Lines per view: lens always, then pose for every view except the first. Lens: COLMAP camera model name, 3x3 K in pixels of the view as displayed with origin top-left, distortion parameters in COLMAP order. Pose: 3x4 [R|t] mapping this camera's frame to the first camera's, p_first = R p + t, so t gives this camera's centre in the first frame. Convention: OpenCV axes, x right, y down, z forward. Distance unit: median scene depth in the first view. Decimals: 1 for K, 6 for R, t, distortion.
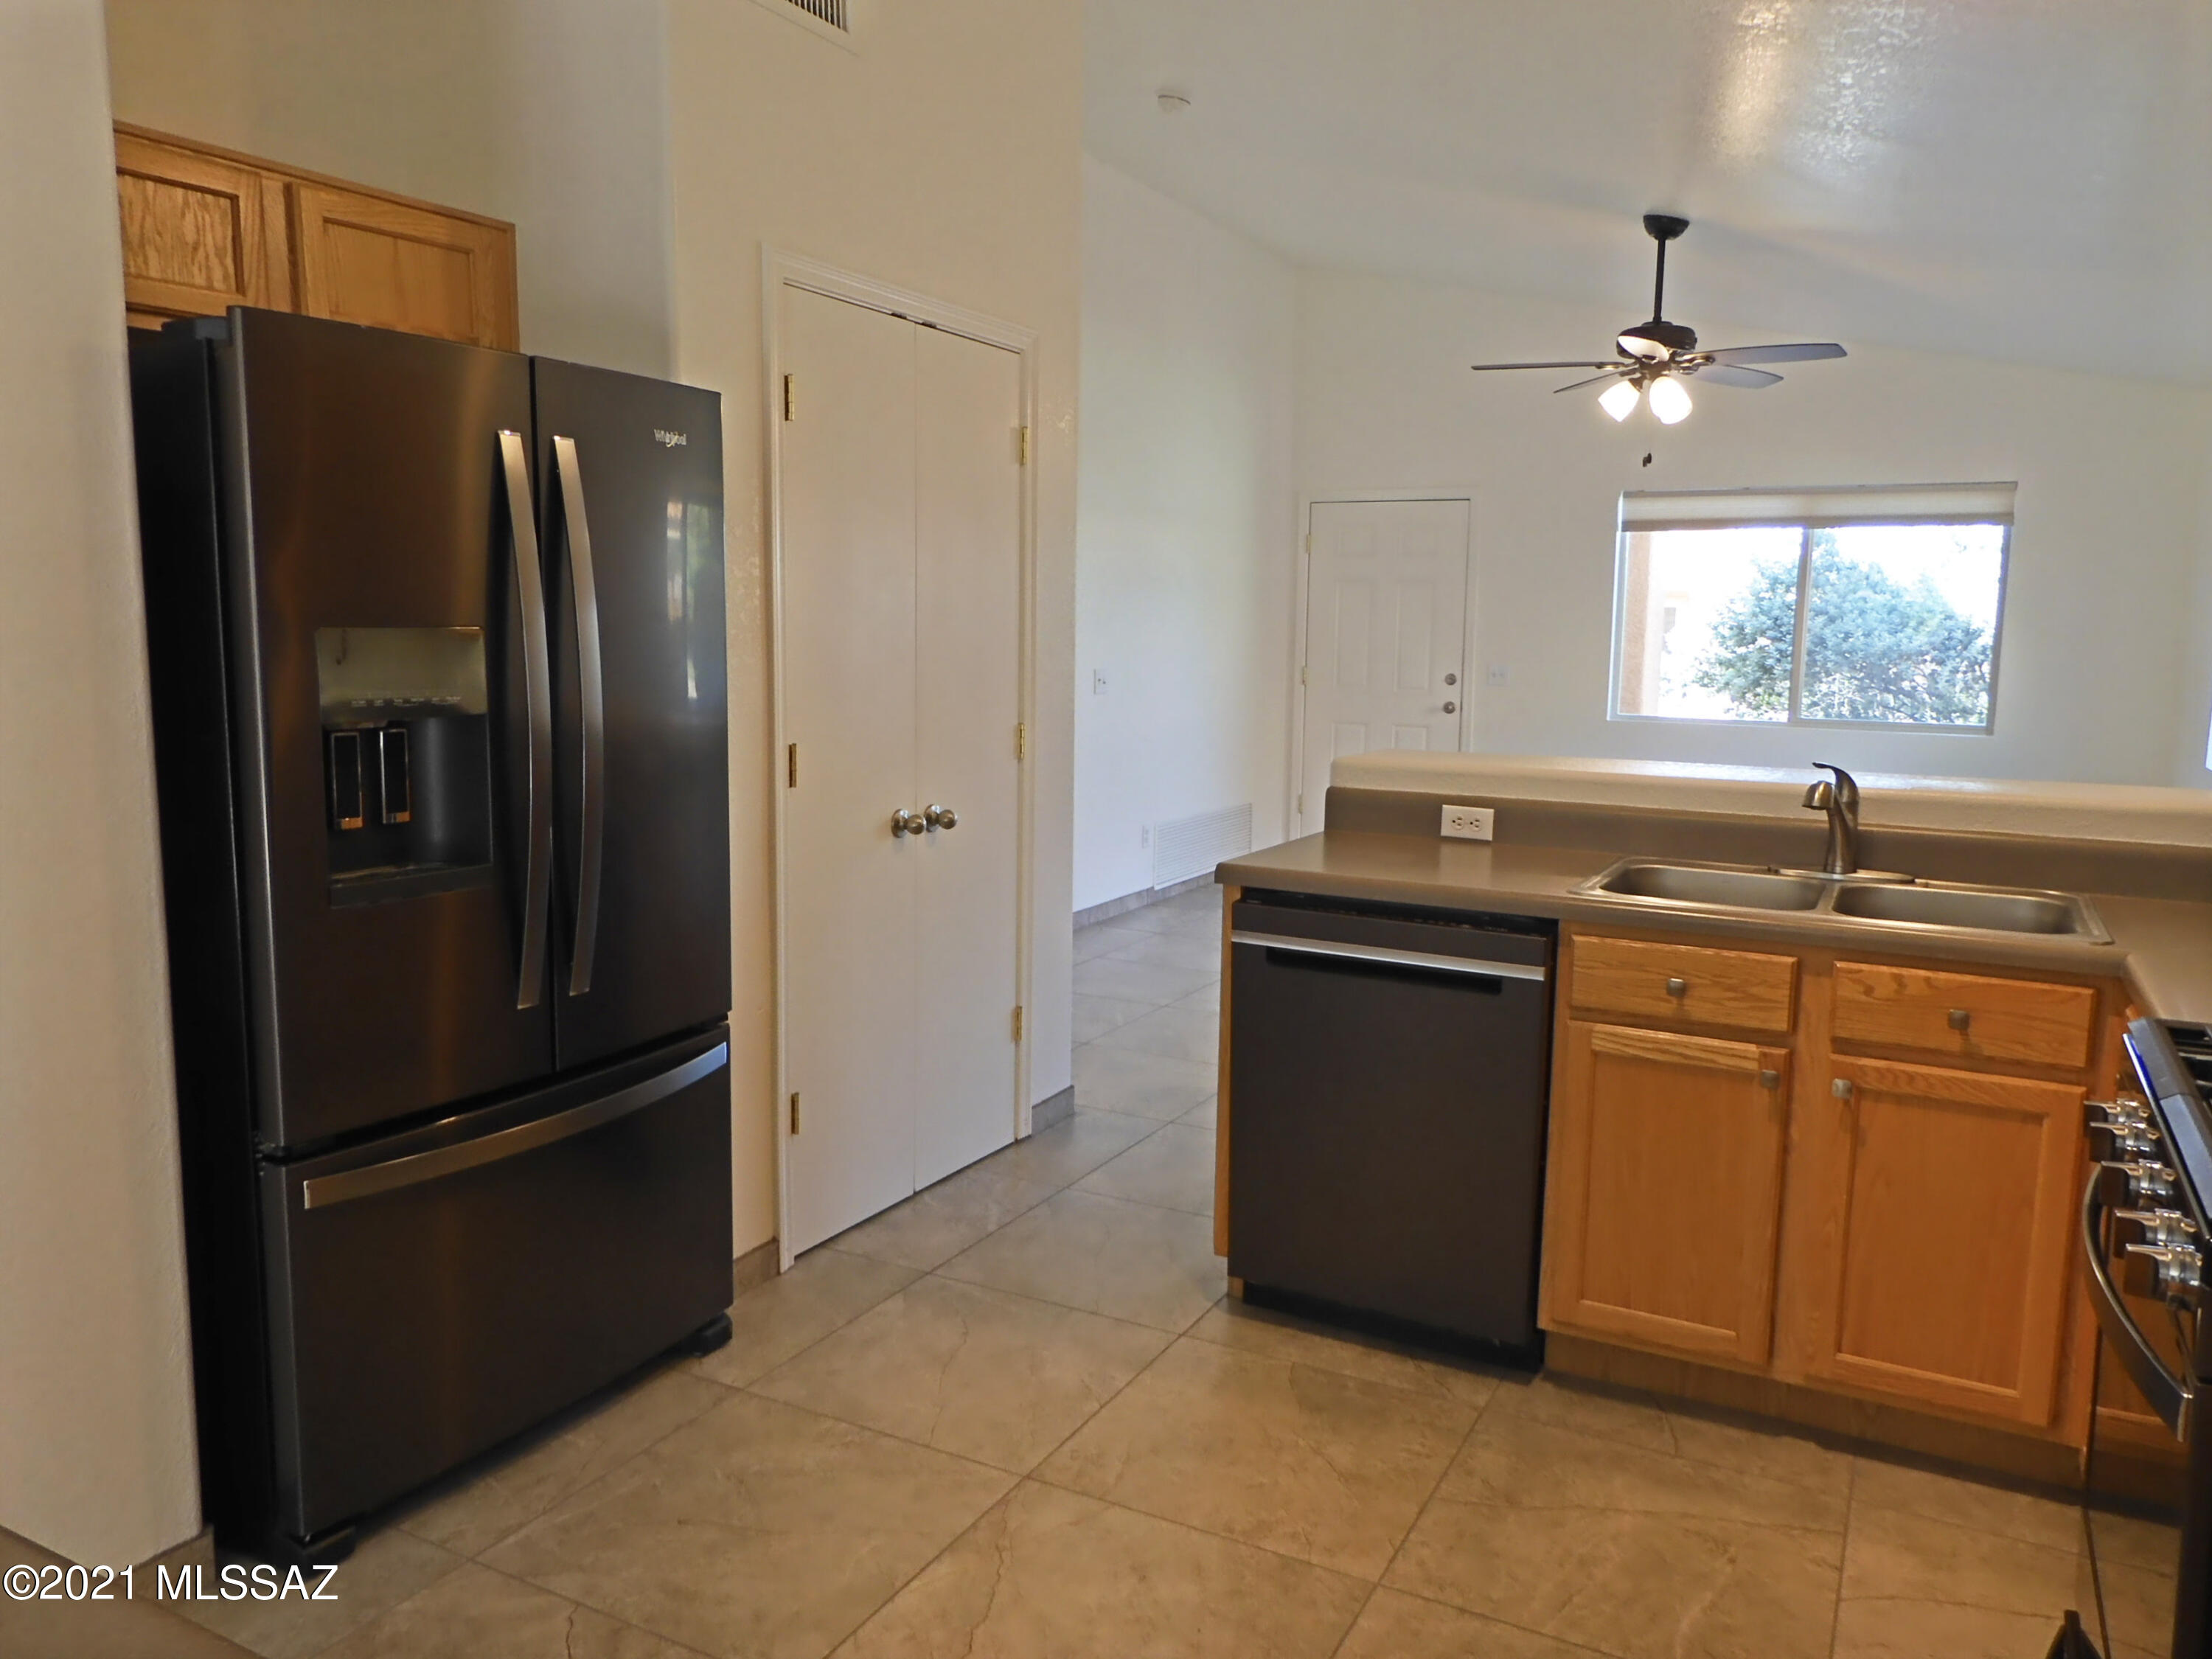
lens RADIAL K [[1609.0, 0, 1094.7], [0, 1609.0, 820.0], [0, 0, 1]] dist [-0.012404, 0.013561]
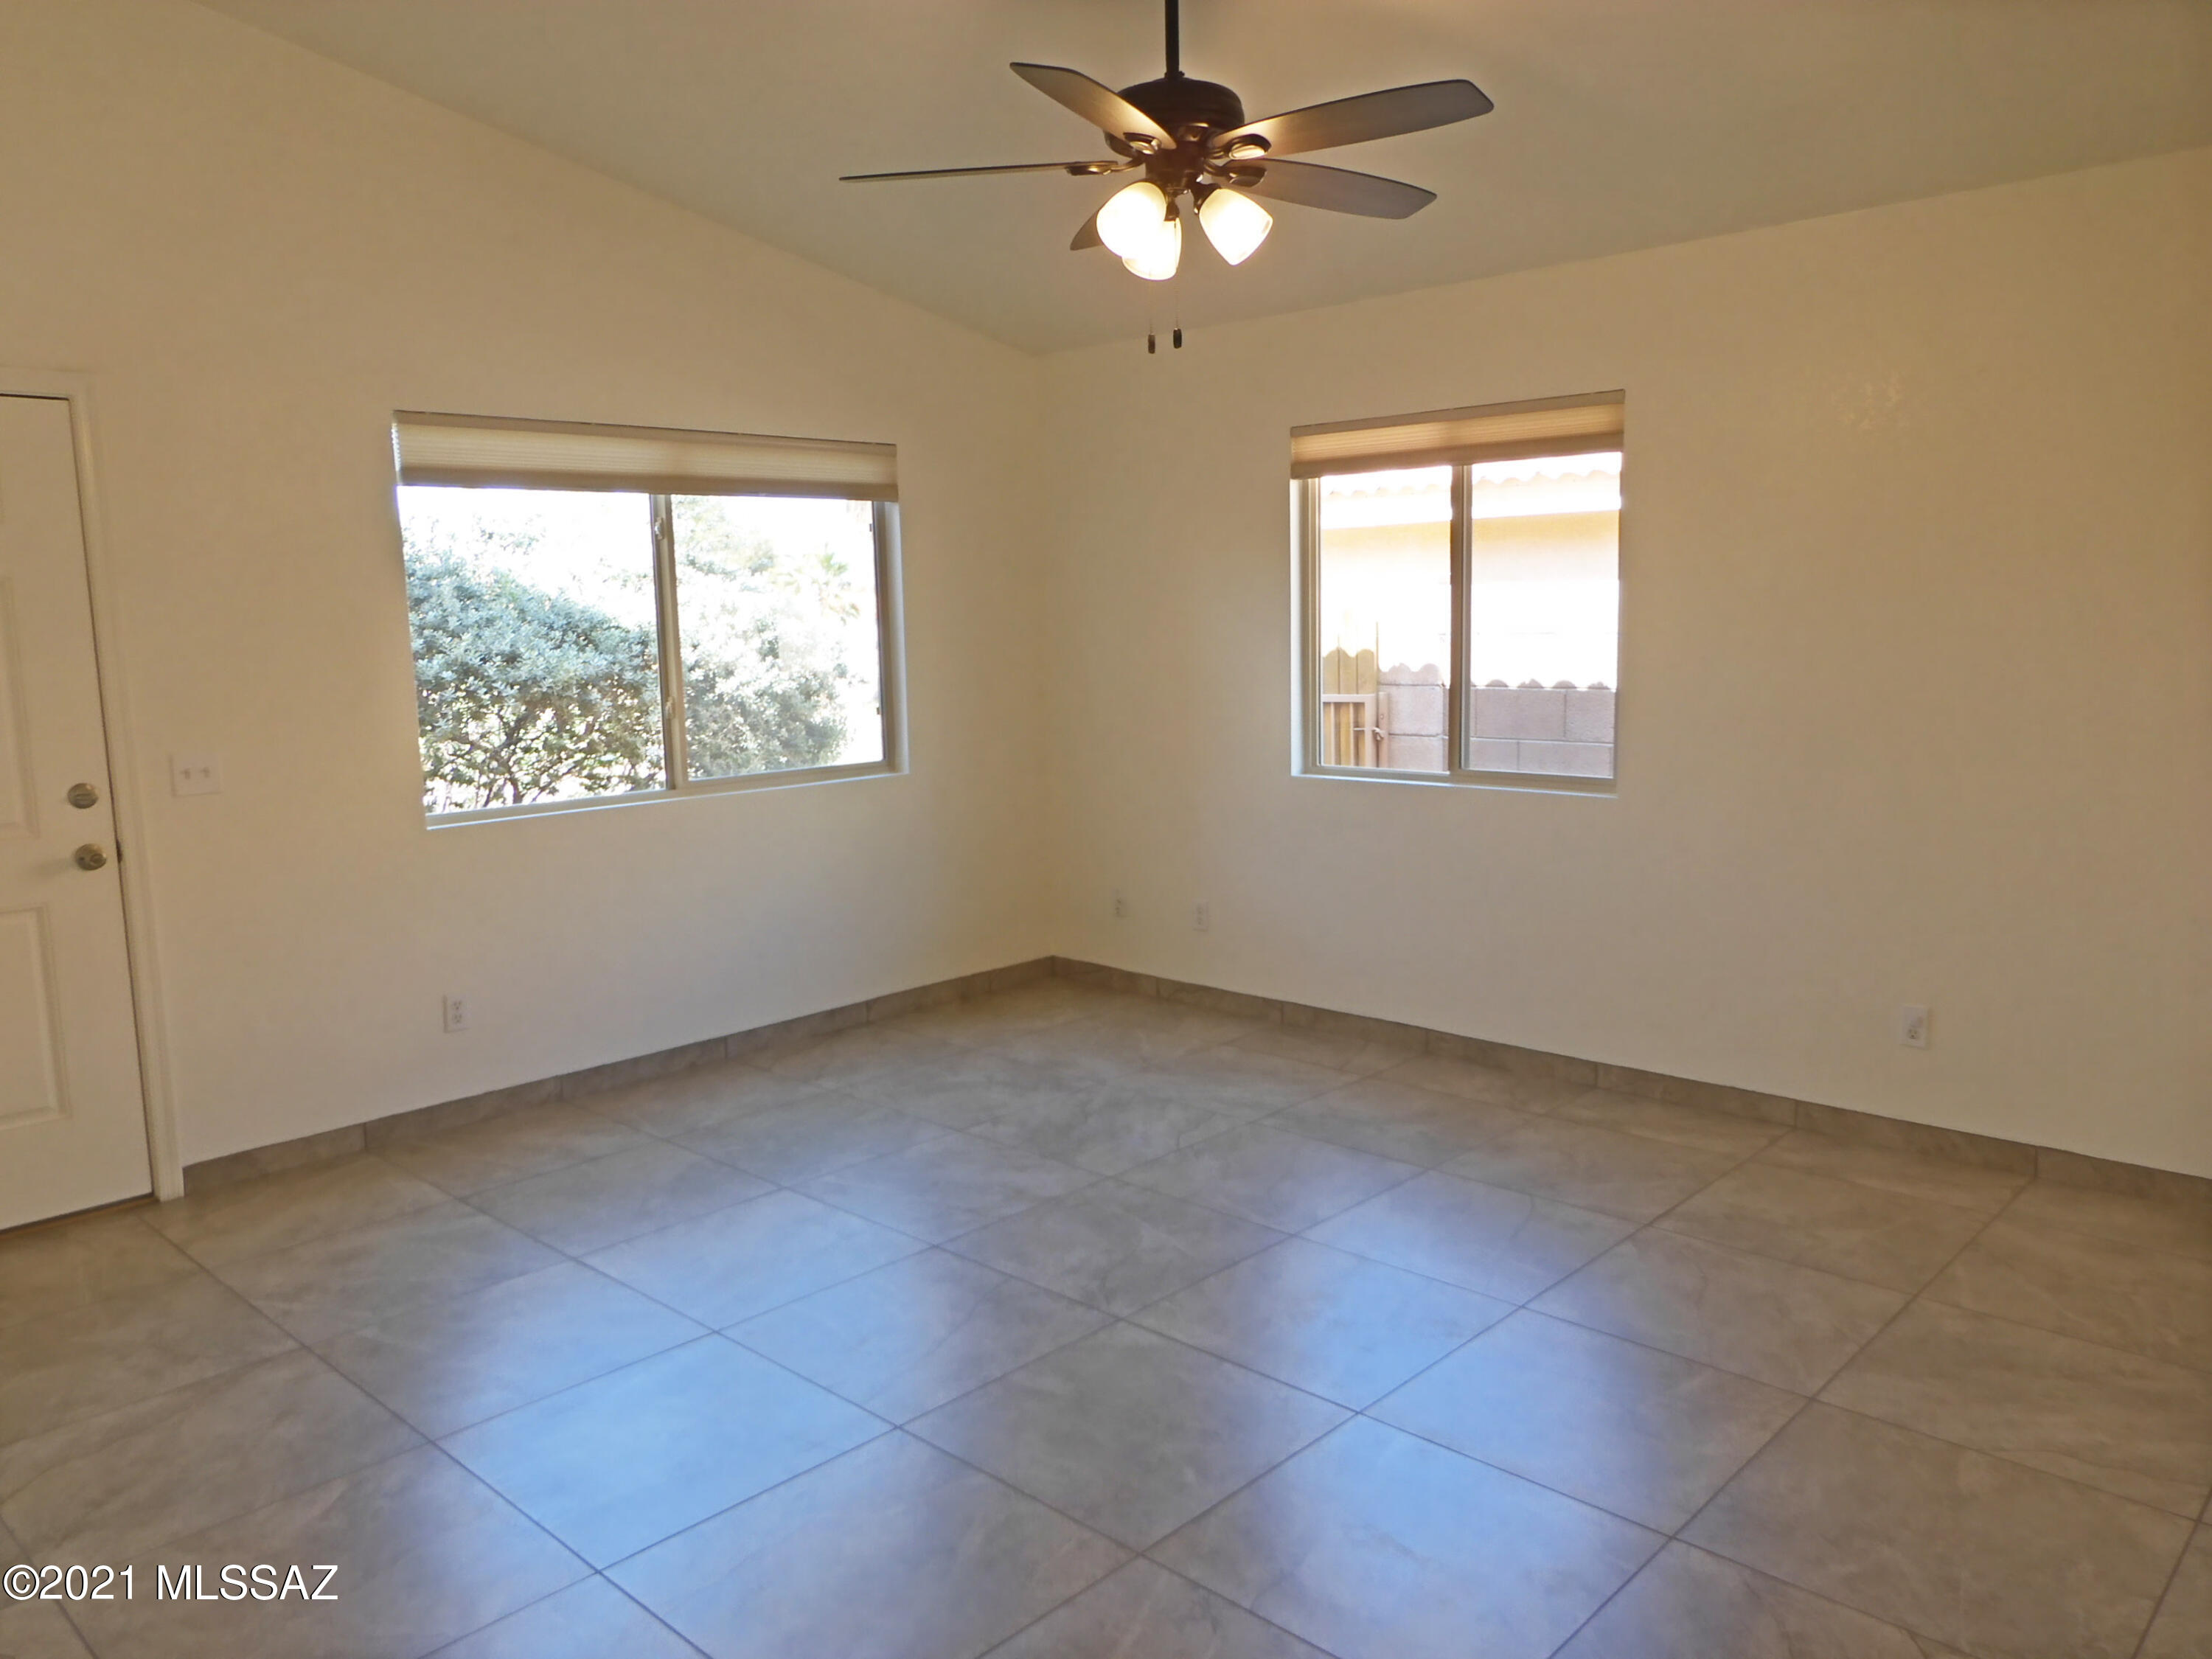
lens RADIAL K [[1609.0, 0, 1088.0], [0, 1609.0, 842.8], [0, 0, 1]] dist [-0.012404, 0.013561]
pose [[0.264798, -0.159066, 0.951094, -0.343484], [0.148243, 0.981292, 0.122843, -0.222118], [-0.952841, 0.108464, 0.283425, 1.511713]]
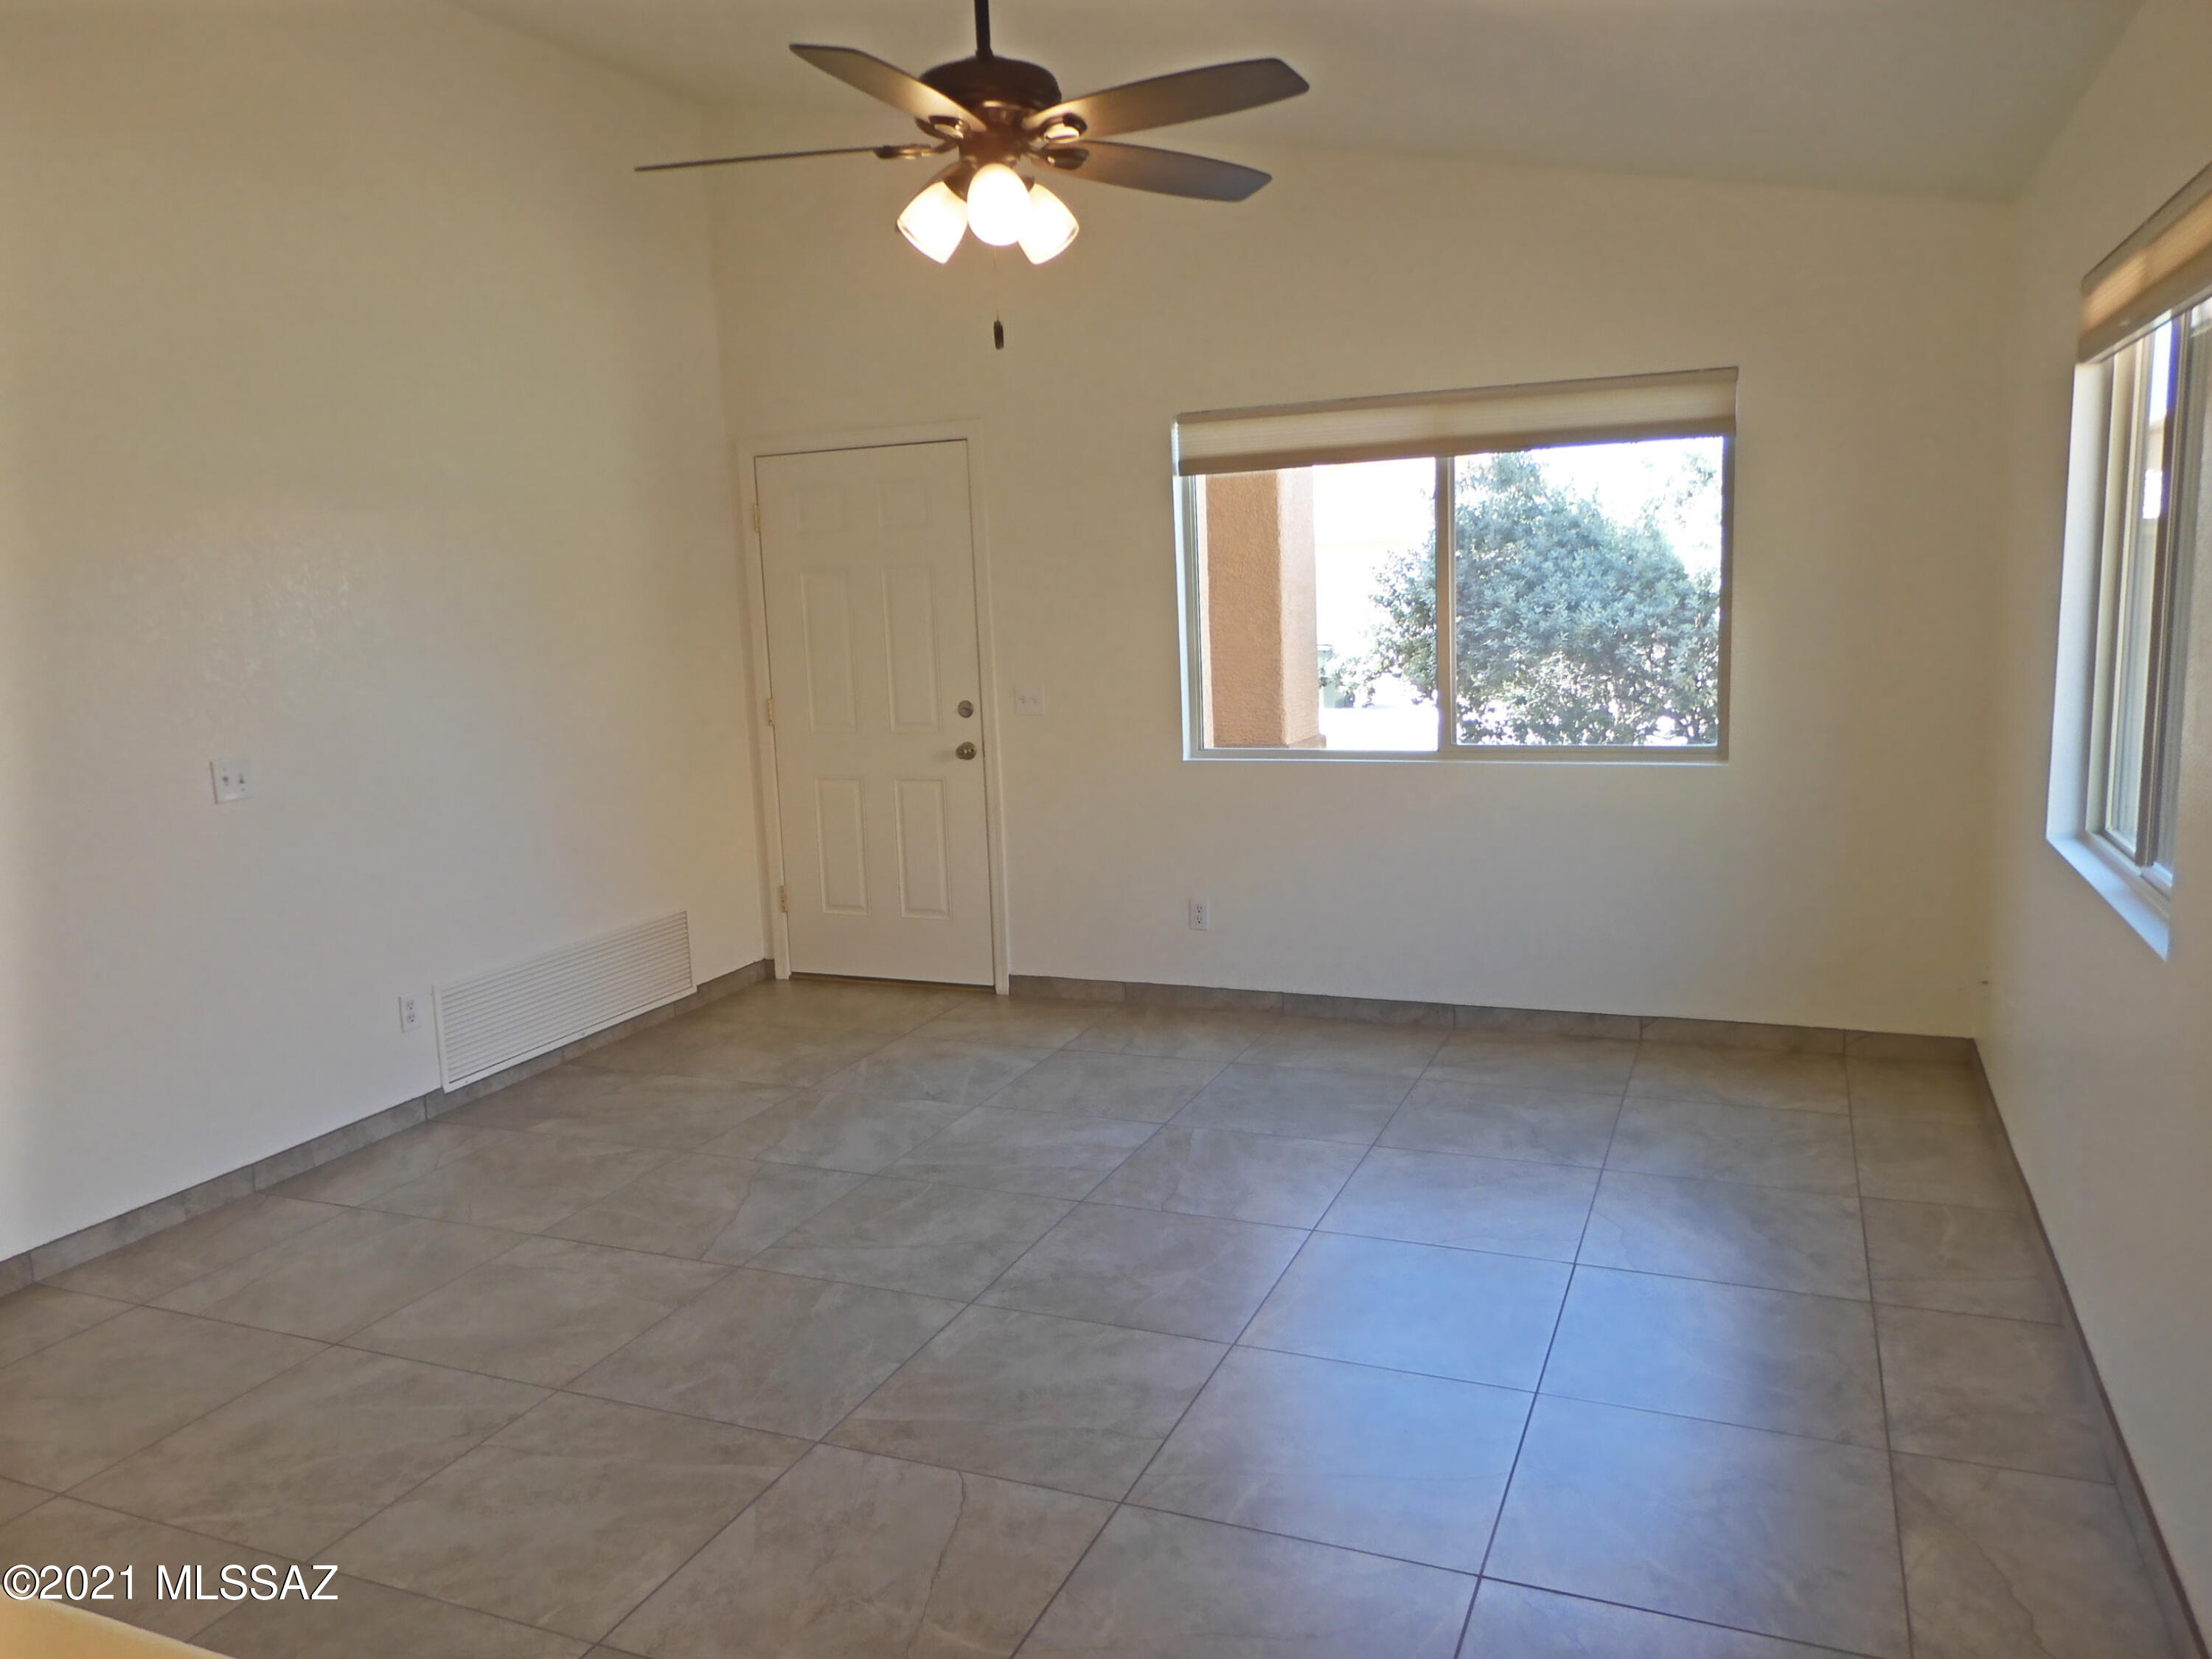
lens RADIAL K [[1609.0, 0, 1114.1], [0, 1609.0, 848.7], [0, 0, 1]] dist [-0.012404, 0.013561]
pose [[0.993955, -0.067001, 0.086974, 0.553846], [0.063508, 0.997083, 0.042326, -0.135881], [-0.089556, -0.036547, 0.995311, 0.813533]]
